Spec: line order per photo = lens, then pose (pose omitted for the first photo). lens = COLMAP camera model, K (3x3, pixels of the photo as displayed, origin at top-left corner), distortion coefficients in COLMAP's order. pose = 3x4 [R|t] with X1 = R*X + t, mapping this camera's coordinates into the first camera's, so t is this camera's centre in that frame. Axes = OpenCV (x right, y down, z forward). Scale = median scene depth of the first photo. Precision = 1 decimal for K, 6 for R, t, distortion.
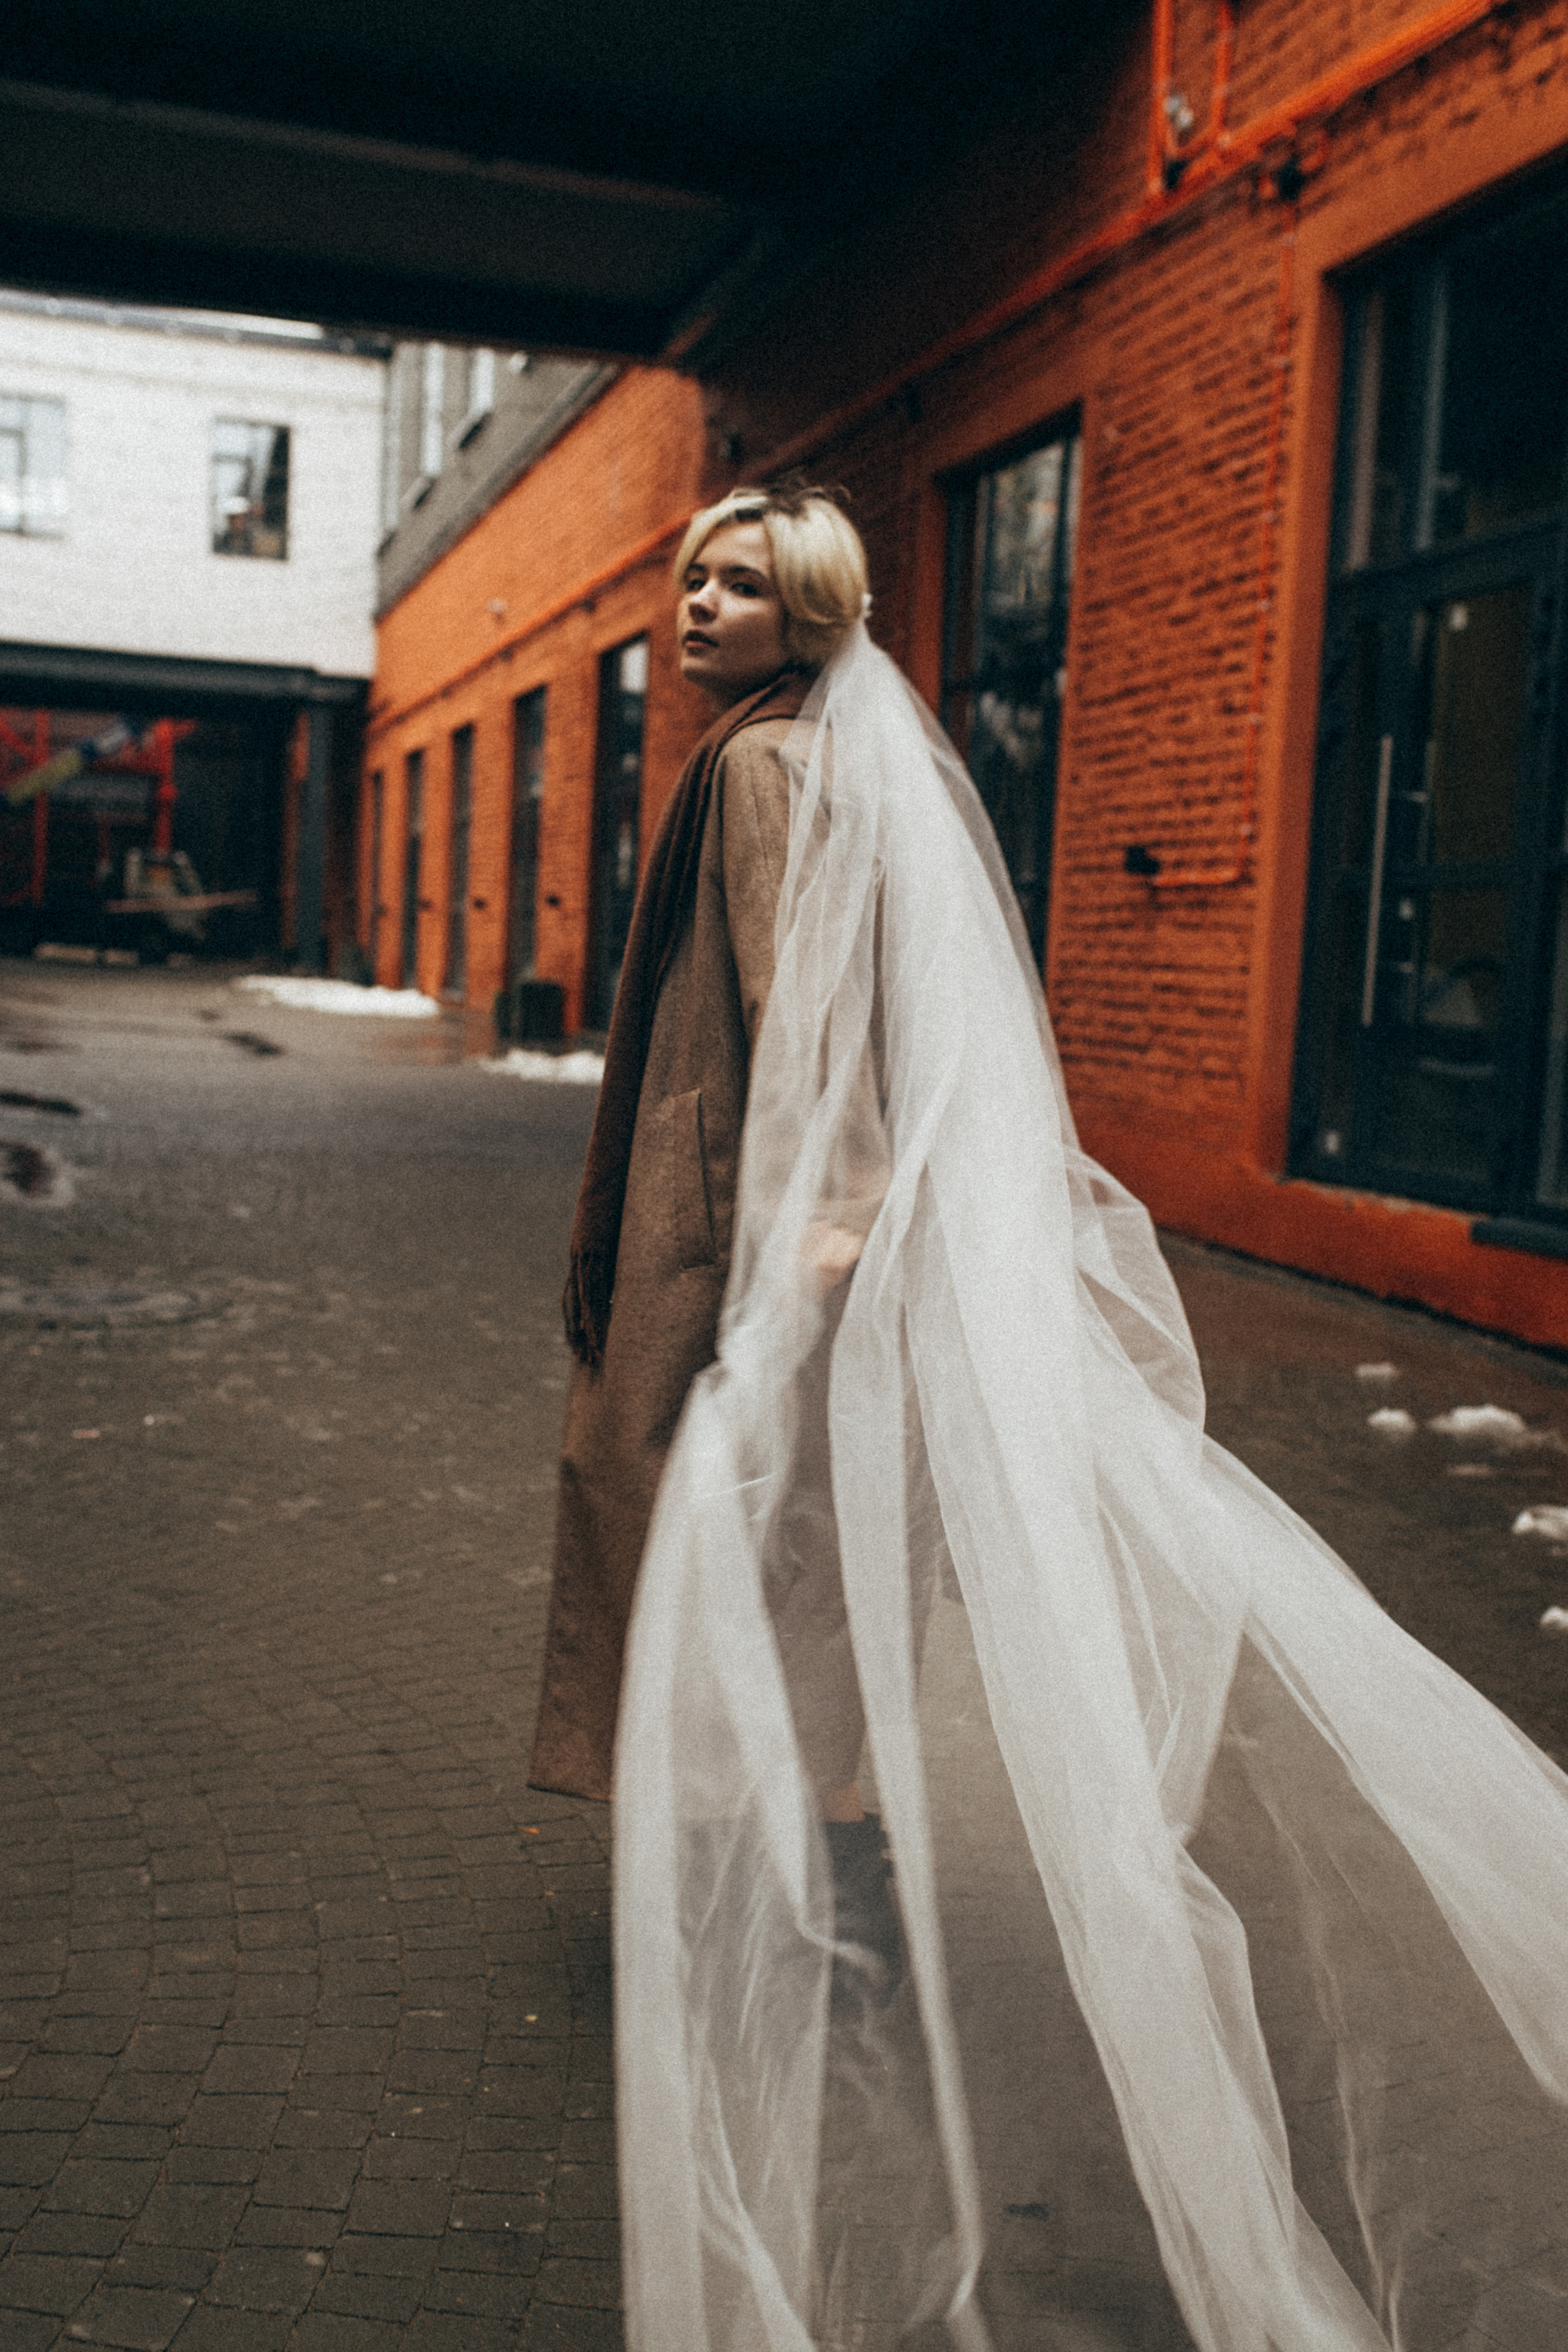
lens RADIAL K [[2290.1, 0, 777.8], [0, 2290.1, 1182.0], [0, 0, 1]] dist [0.014766, 0.000000]
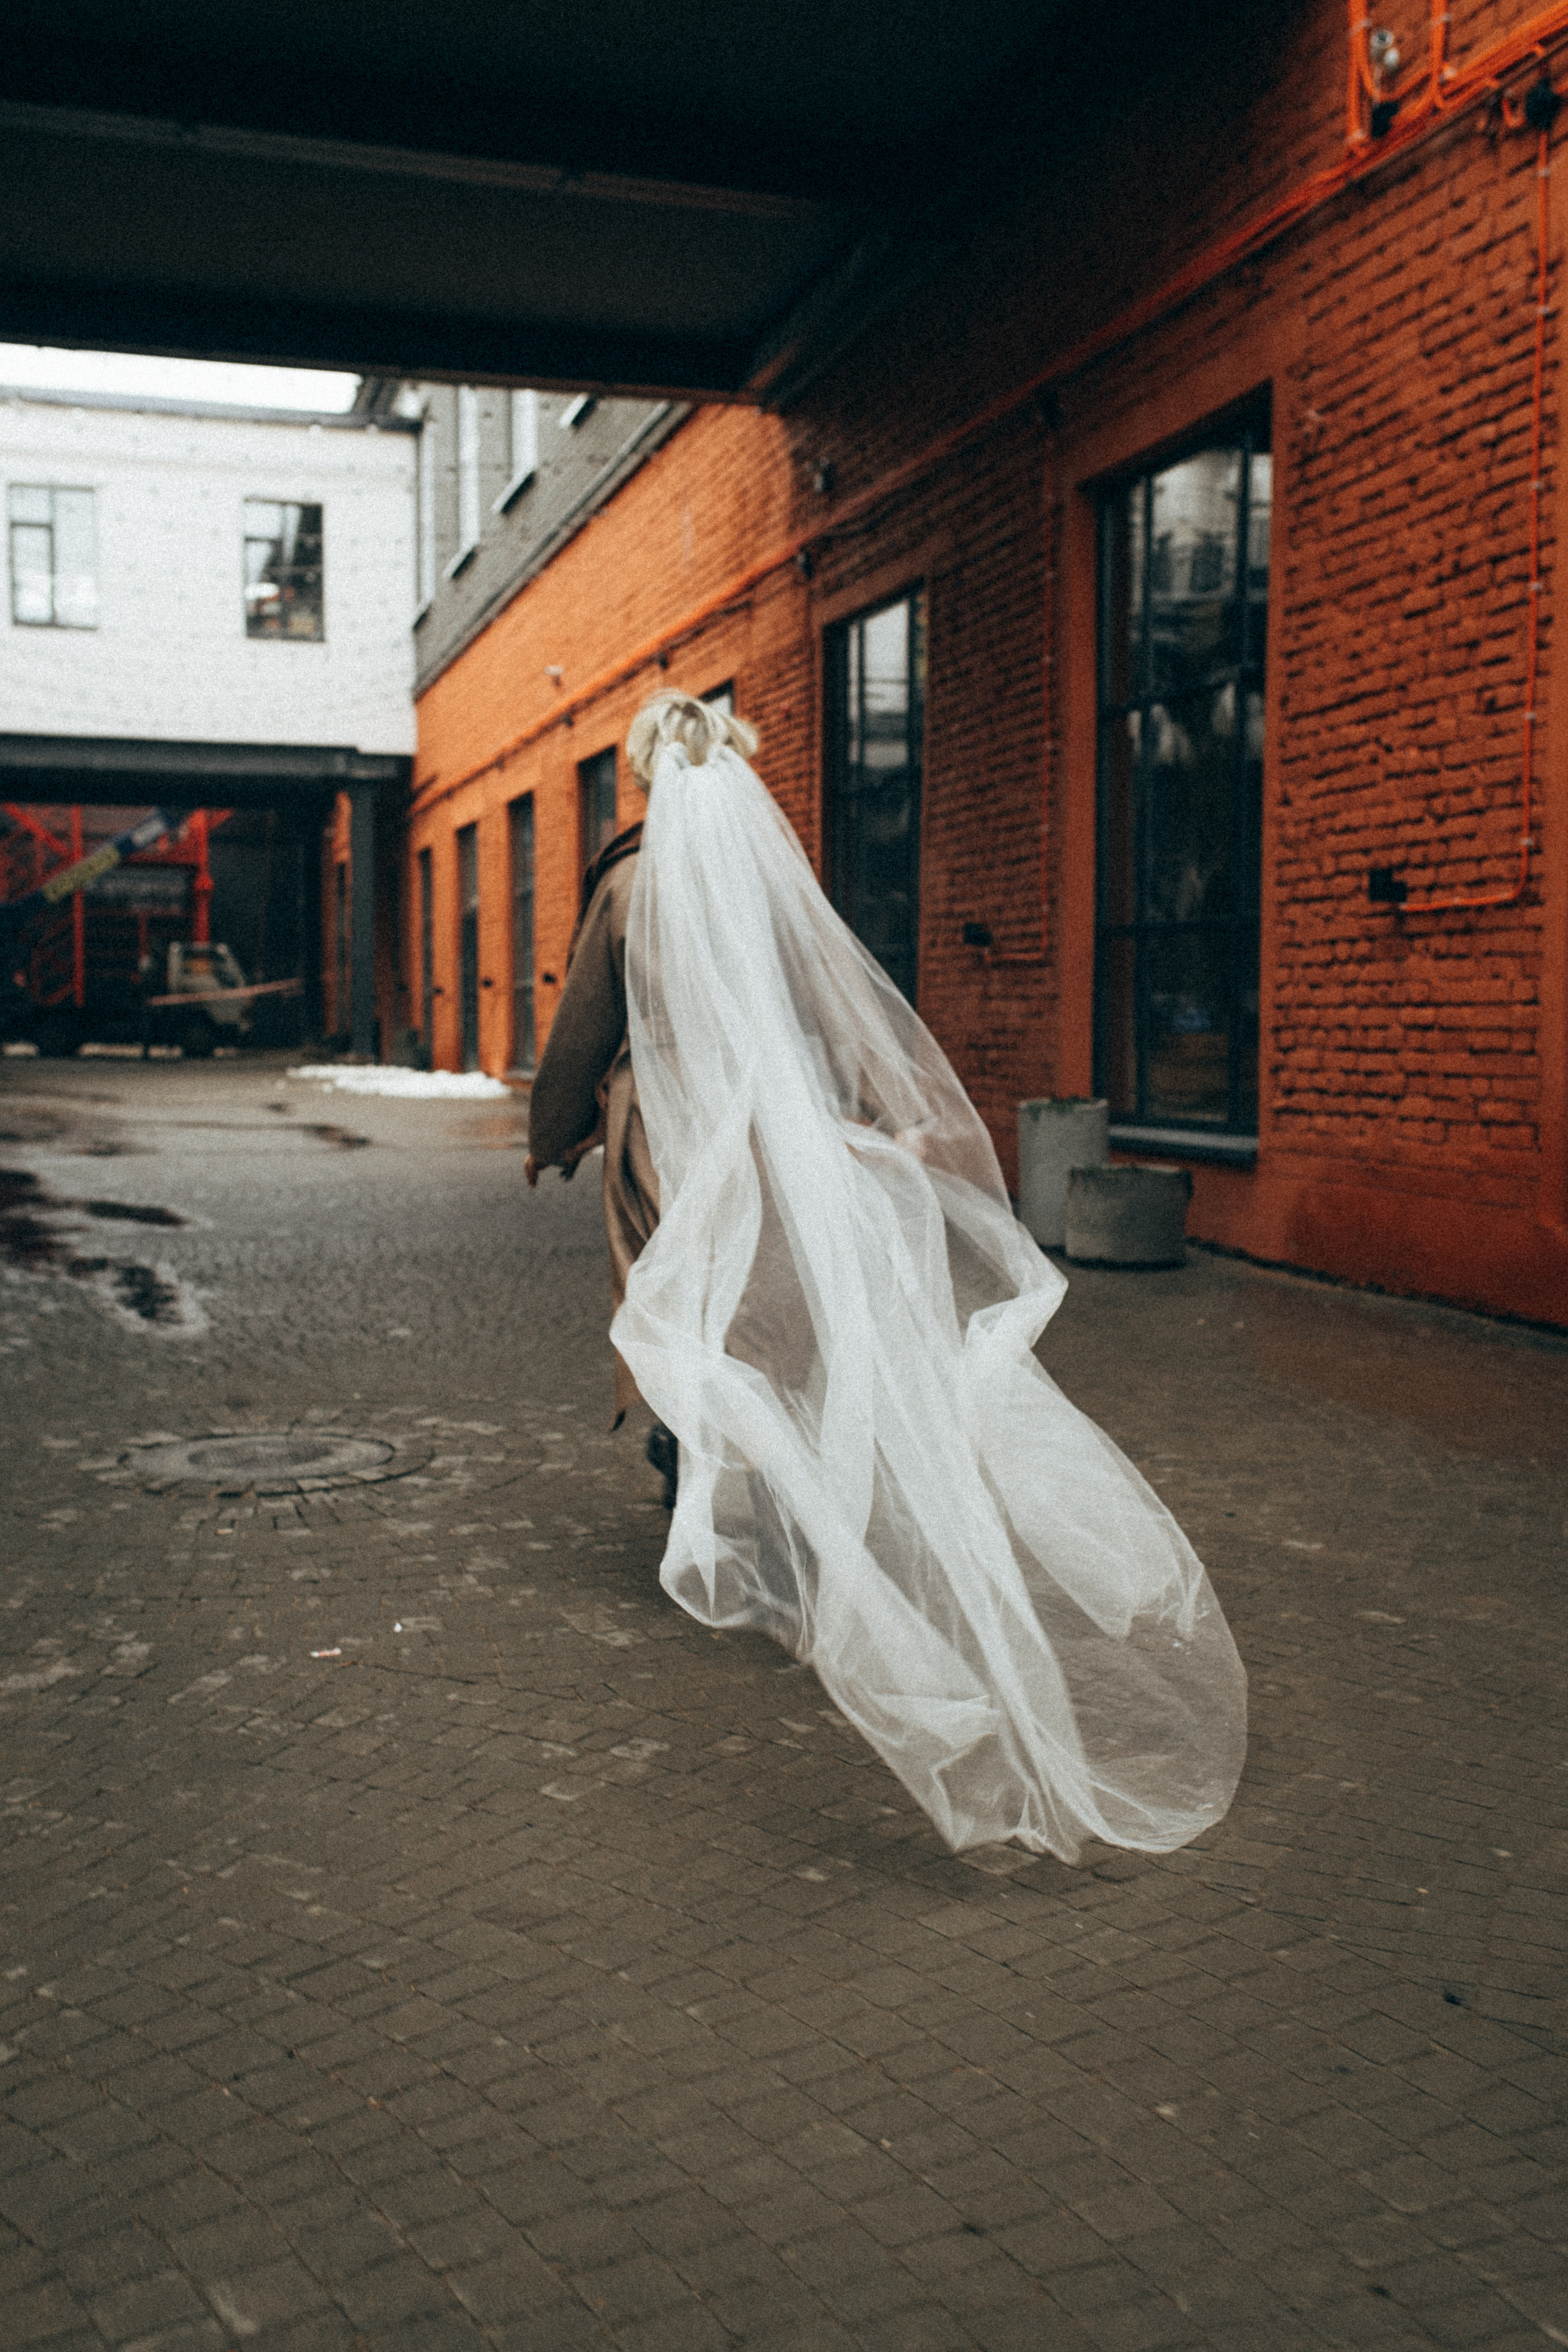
lens RADIAL K [[2290.1, 0, 788.4], [0, 2290.1, 1178.2], [0, 0, 1]] dist [0.014766, 0.000000]
pose [[0.998878, -0.046715, -0.007832, -0.063644], [0.046459, 0.998466, -0.030120, -0.010189], [0.009227, 0.029723, 0.999516, 0.104898]]
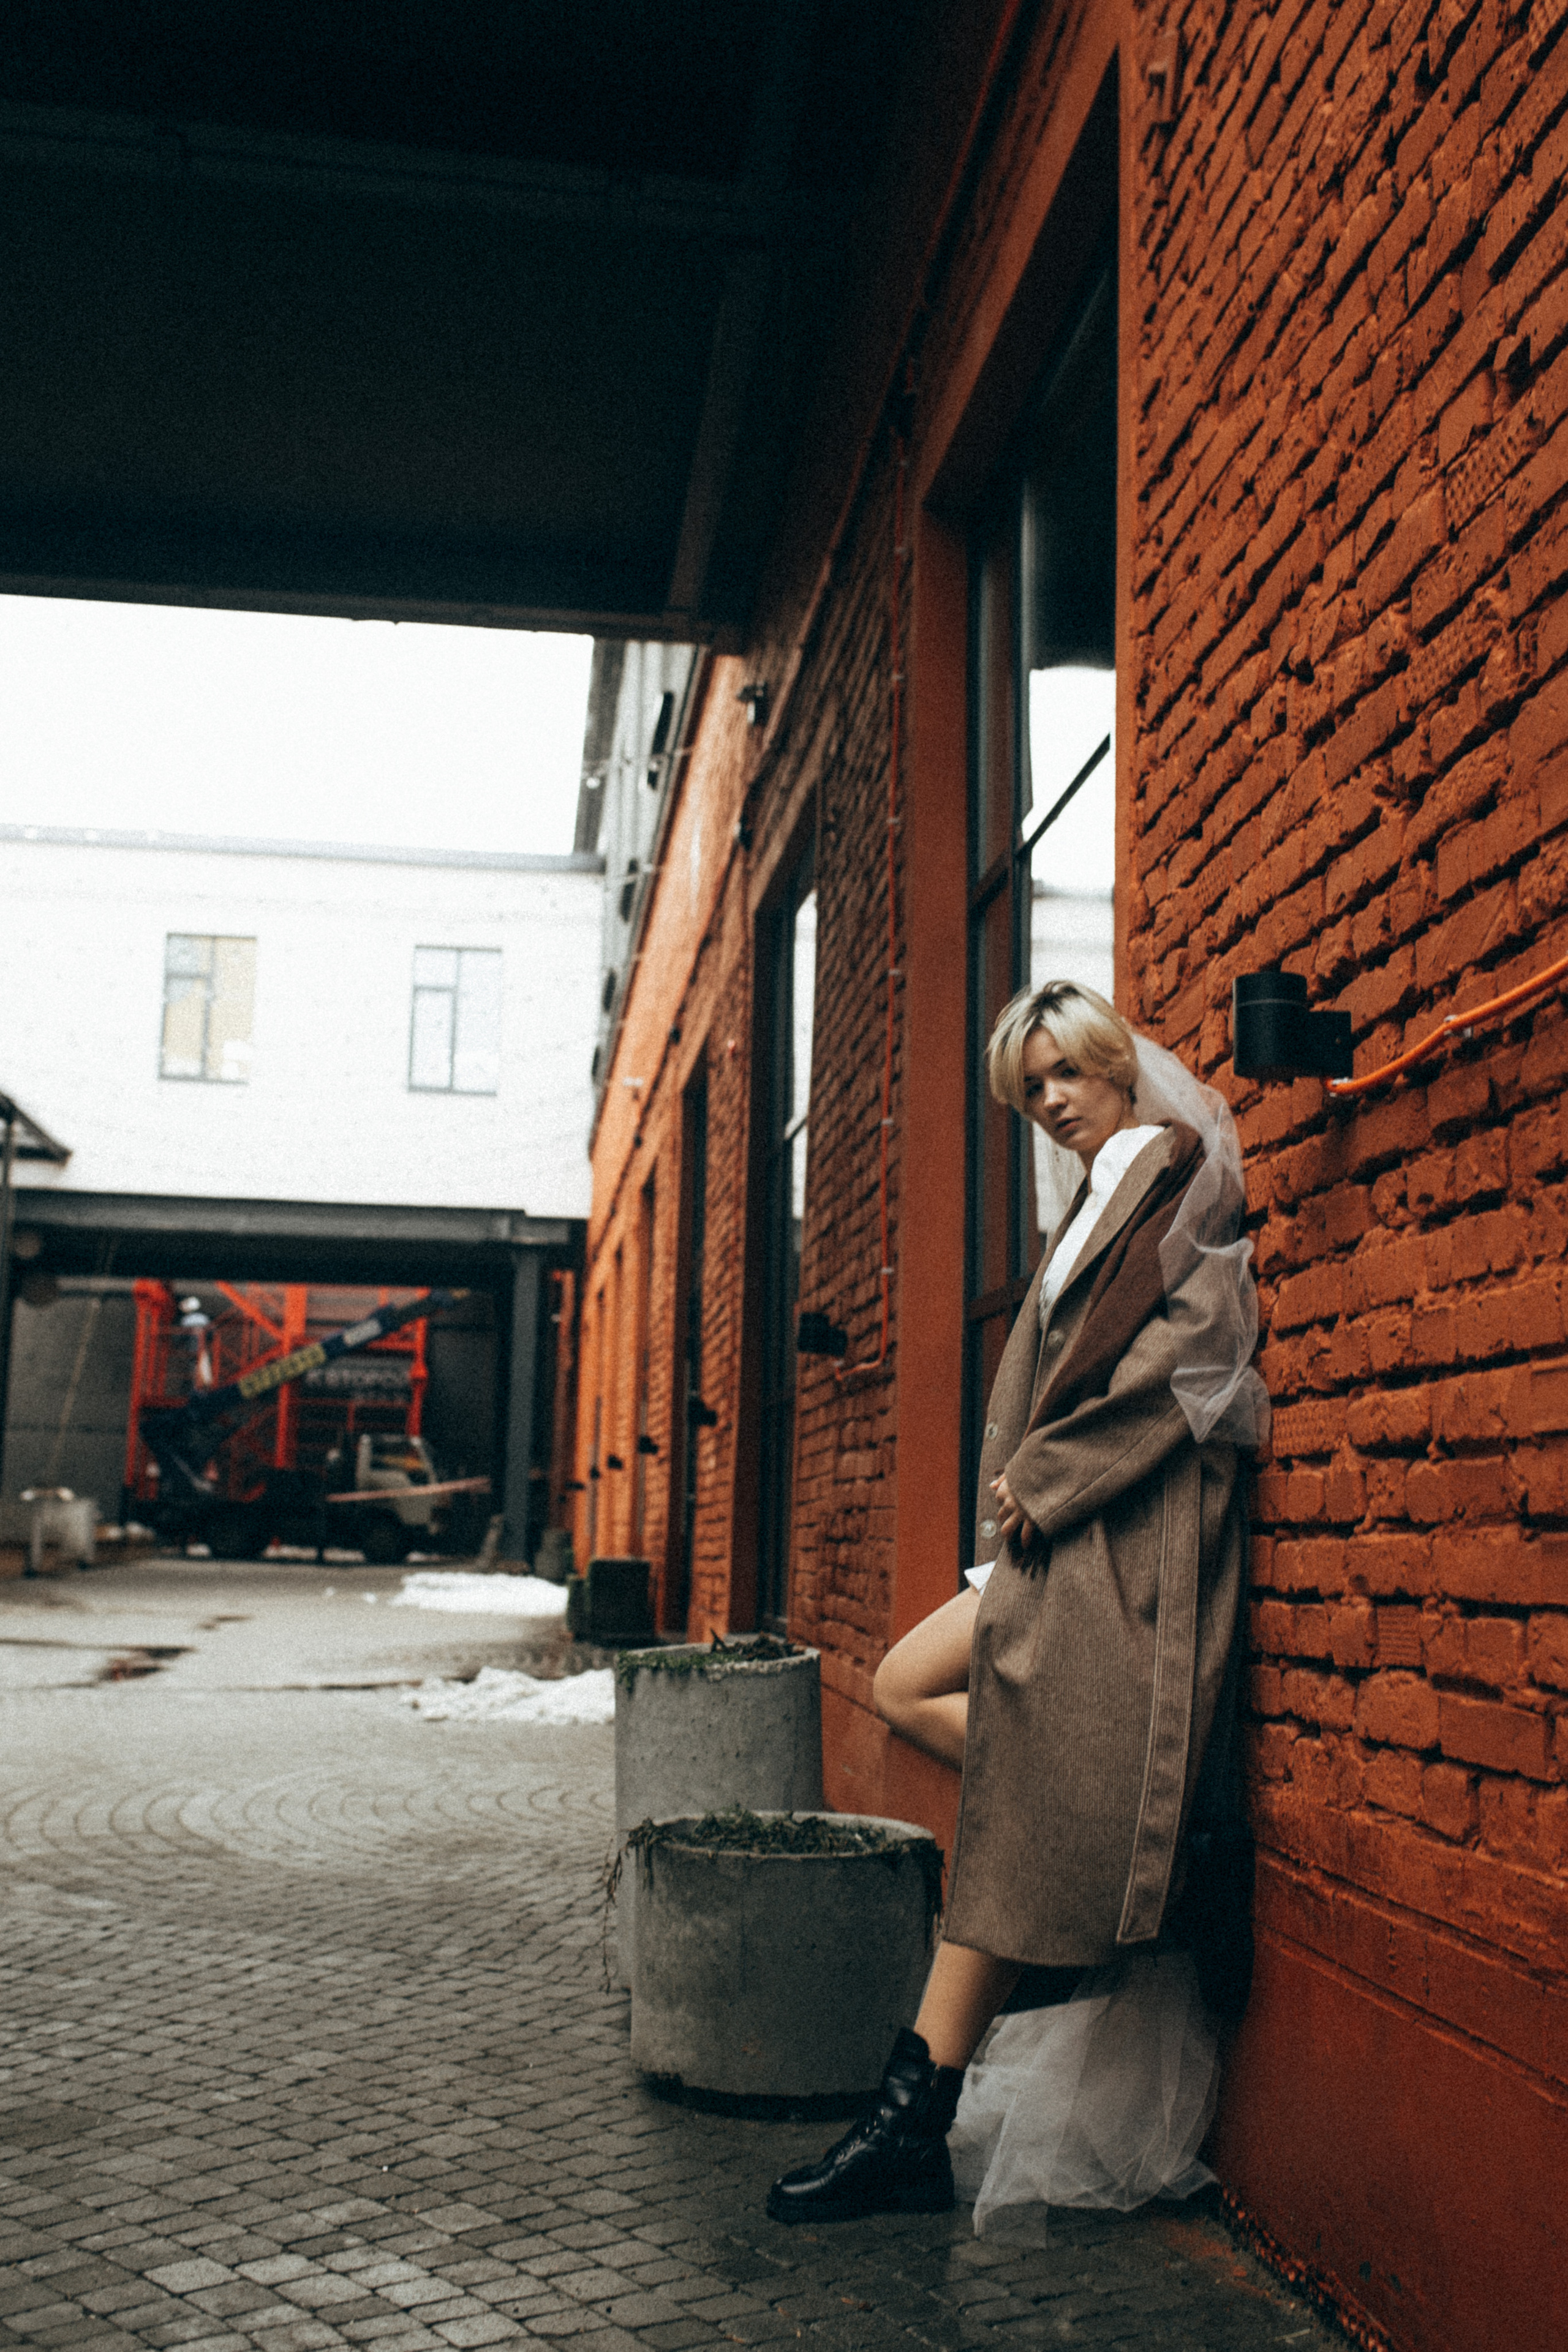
lens RADIAL K [[2290.1, 0, 785.1], [0, 2290.1, 1172.9], [0, 0, 1]] dist [0.014766, 0.000000]
pose [[0.984650, -0.057298, -0.164868, 0.129165], [0.012807, 0.965753, -0.259146, -0.041452], [0.174070, 0.253057, 0.951663, 0.644671]]
